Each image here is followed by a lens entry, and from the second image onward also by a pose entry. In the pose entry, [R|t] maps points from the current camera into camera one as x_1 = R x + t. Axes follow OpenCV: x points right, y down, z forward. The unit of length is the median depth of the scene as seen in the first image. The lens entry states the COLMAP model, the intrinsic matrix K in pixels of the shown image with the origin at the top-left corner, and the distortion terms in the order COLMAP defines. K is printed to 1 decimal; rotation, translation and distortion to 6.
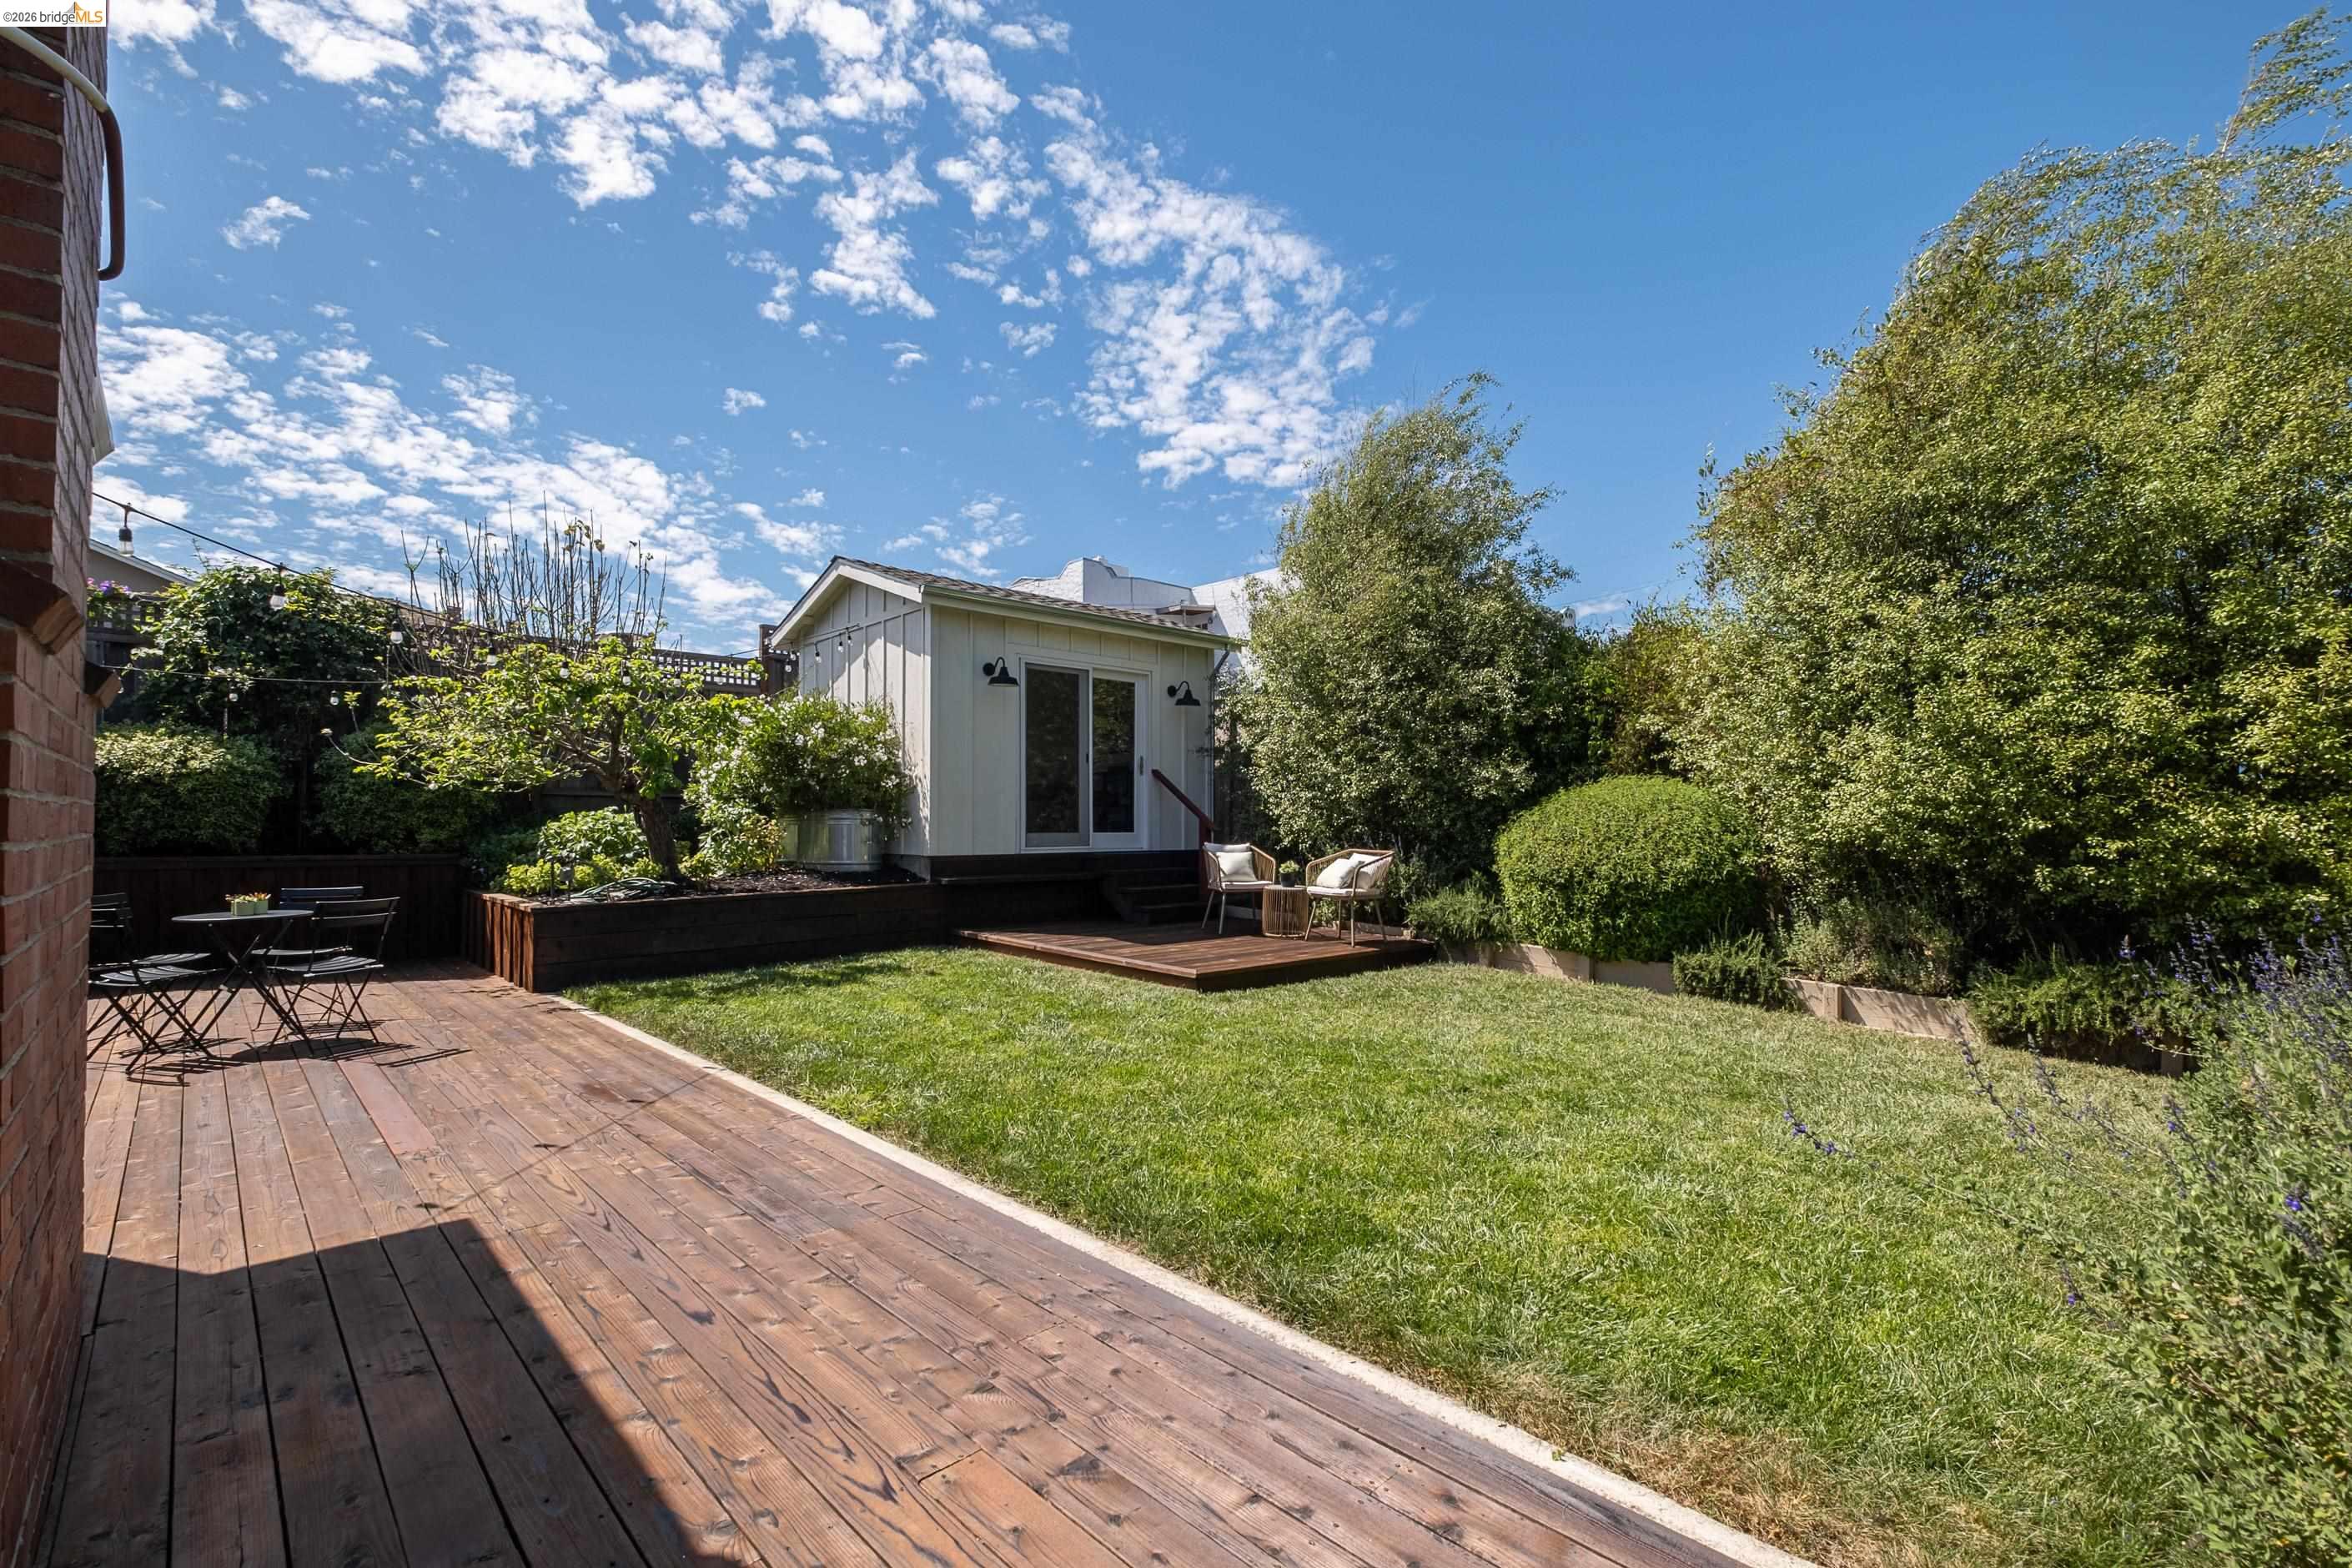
lens RADIAL K [[1050.0, 0, 1173.2], [0, 1050.0, 799.5], [0, 0, 1]] dist [0.007932, -0.004949]
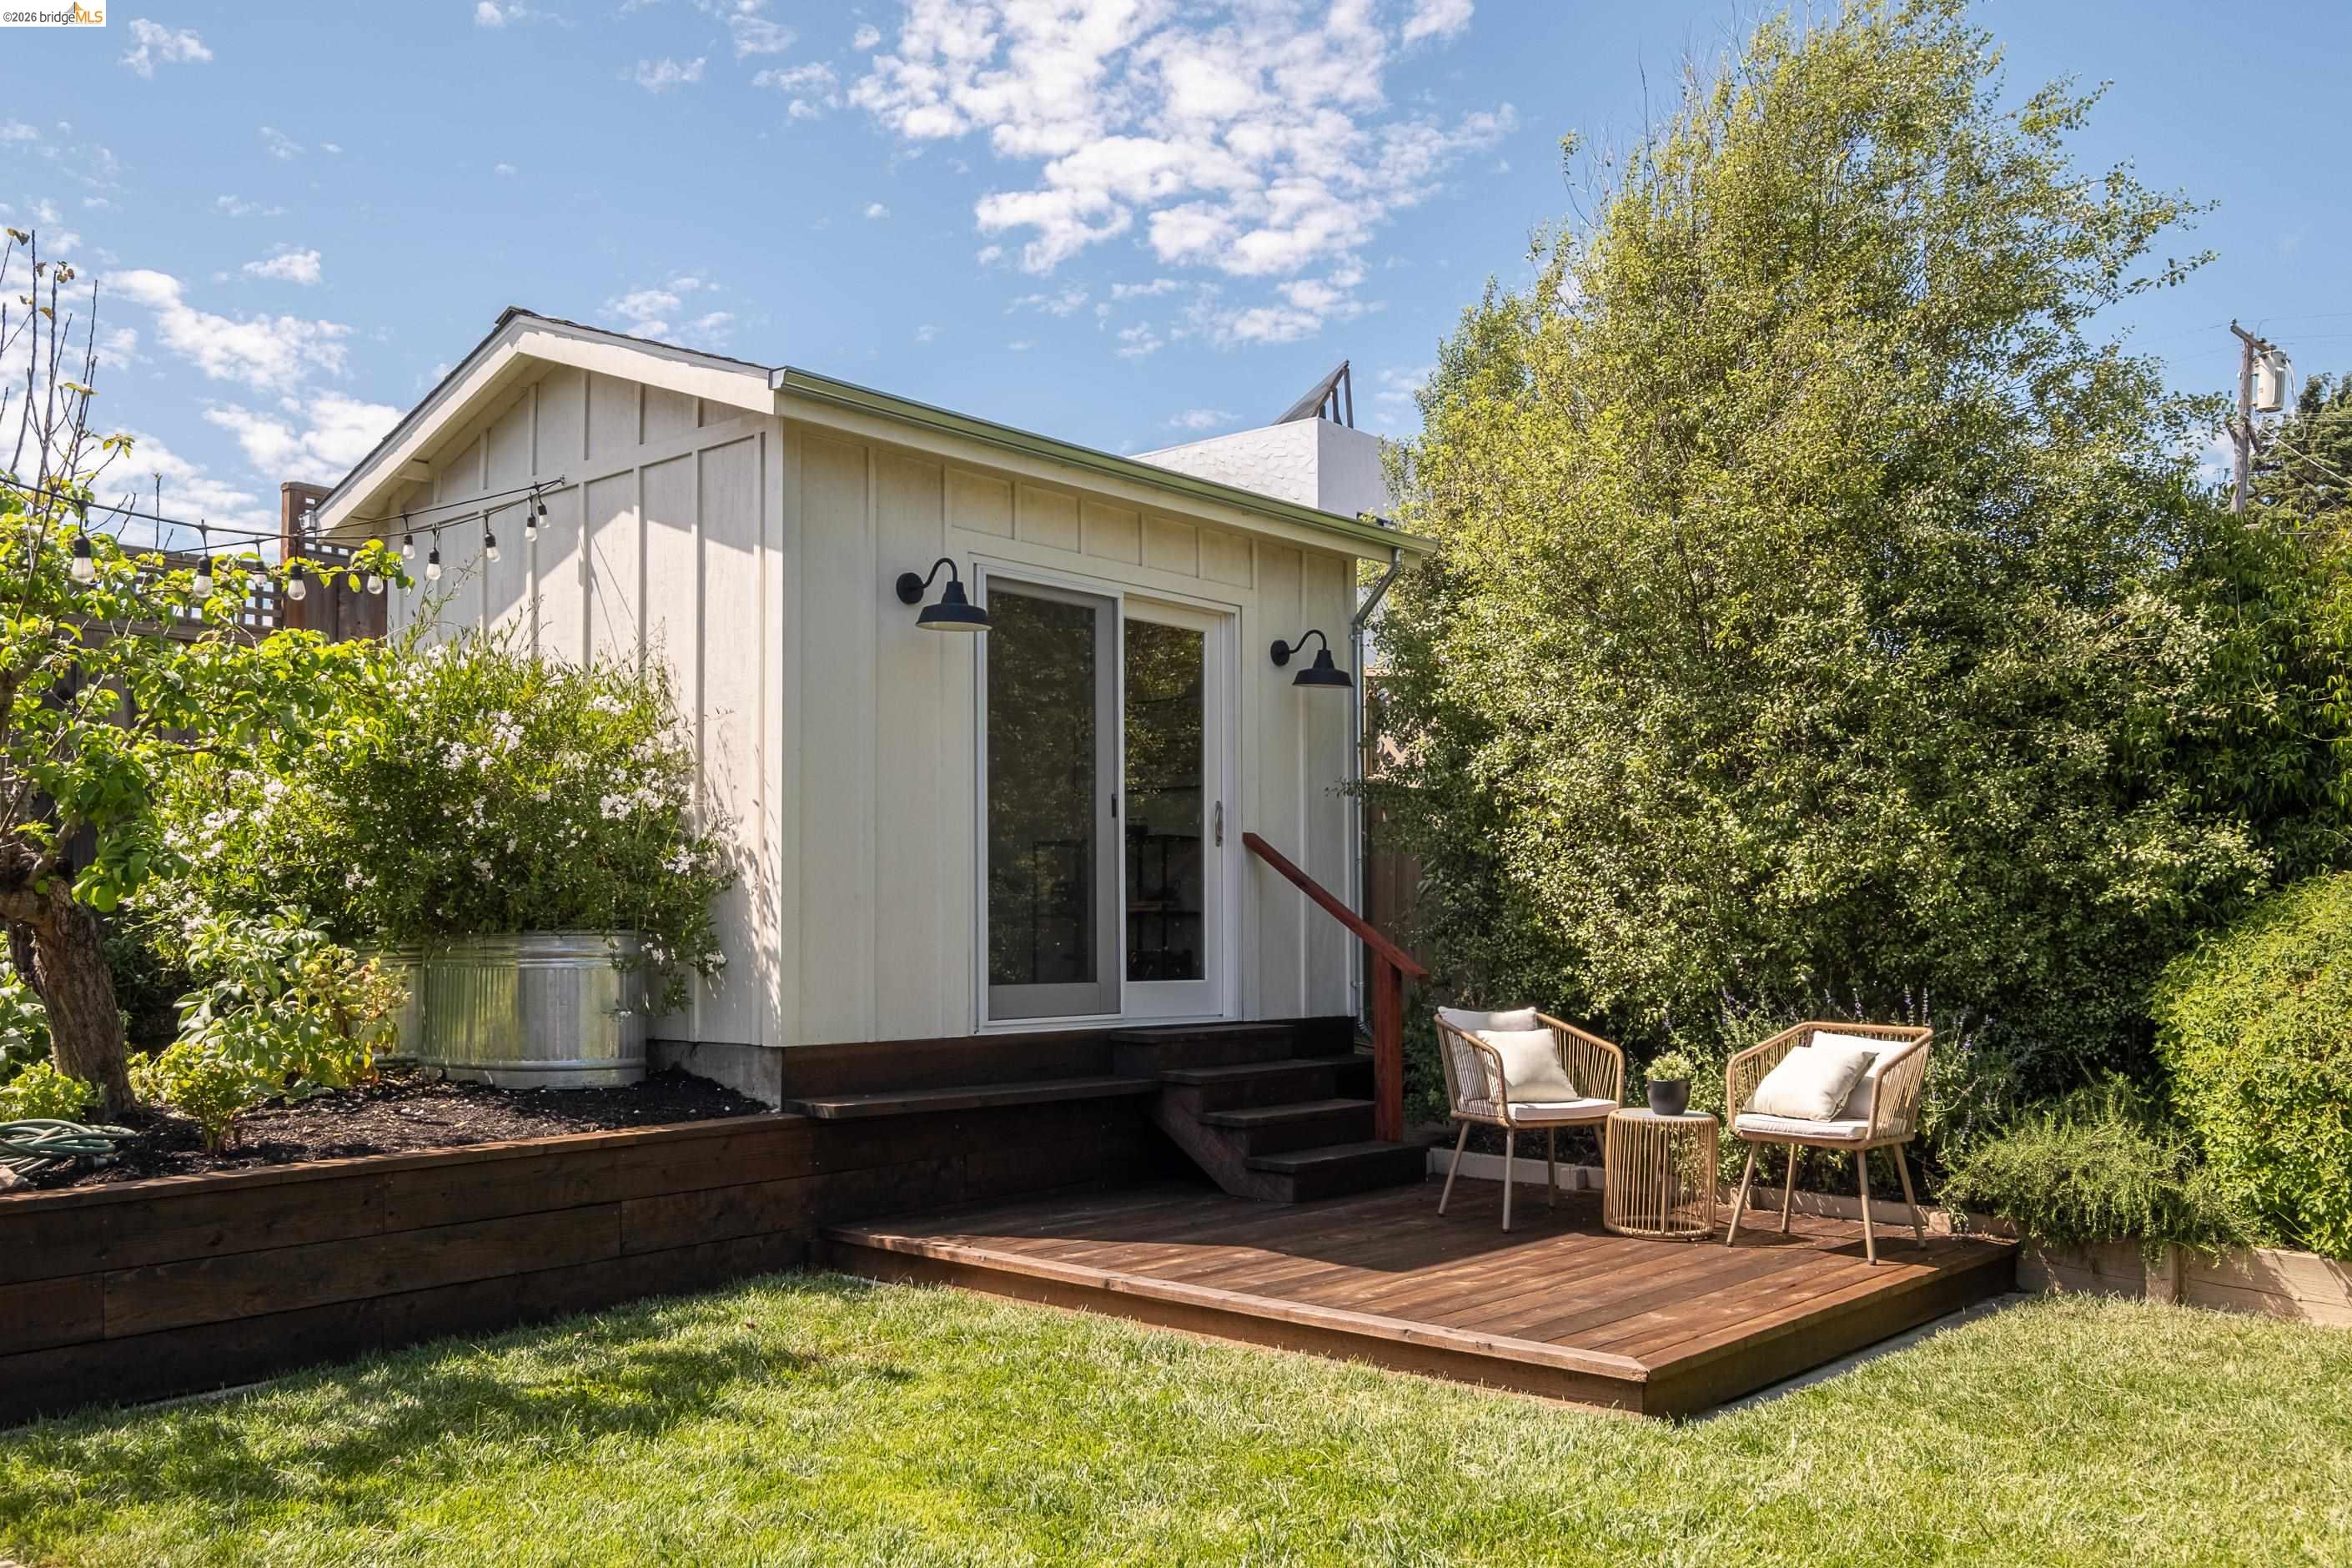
lens RADIAL K [[1989.7, 0, 1159.1], [0, 1989.7, 846.1], [0, 0, 1]] dist [0.001593, 0.011398]
pose [[0.993441, 0.001604, 0.114339, -0.170442], [0.001296, 0.999680, -0.025281, -0.003244], [-0.114342, 0.025263, 0.993120, 0.221052]]
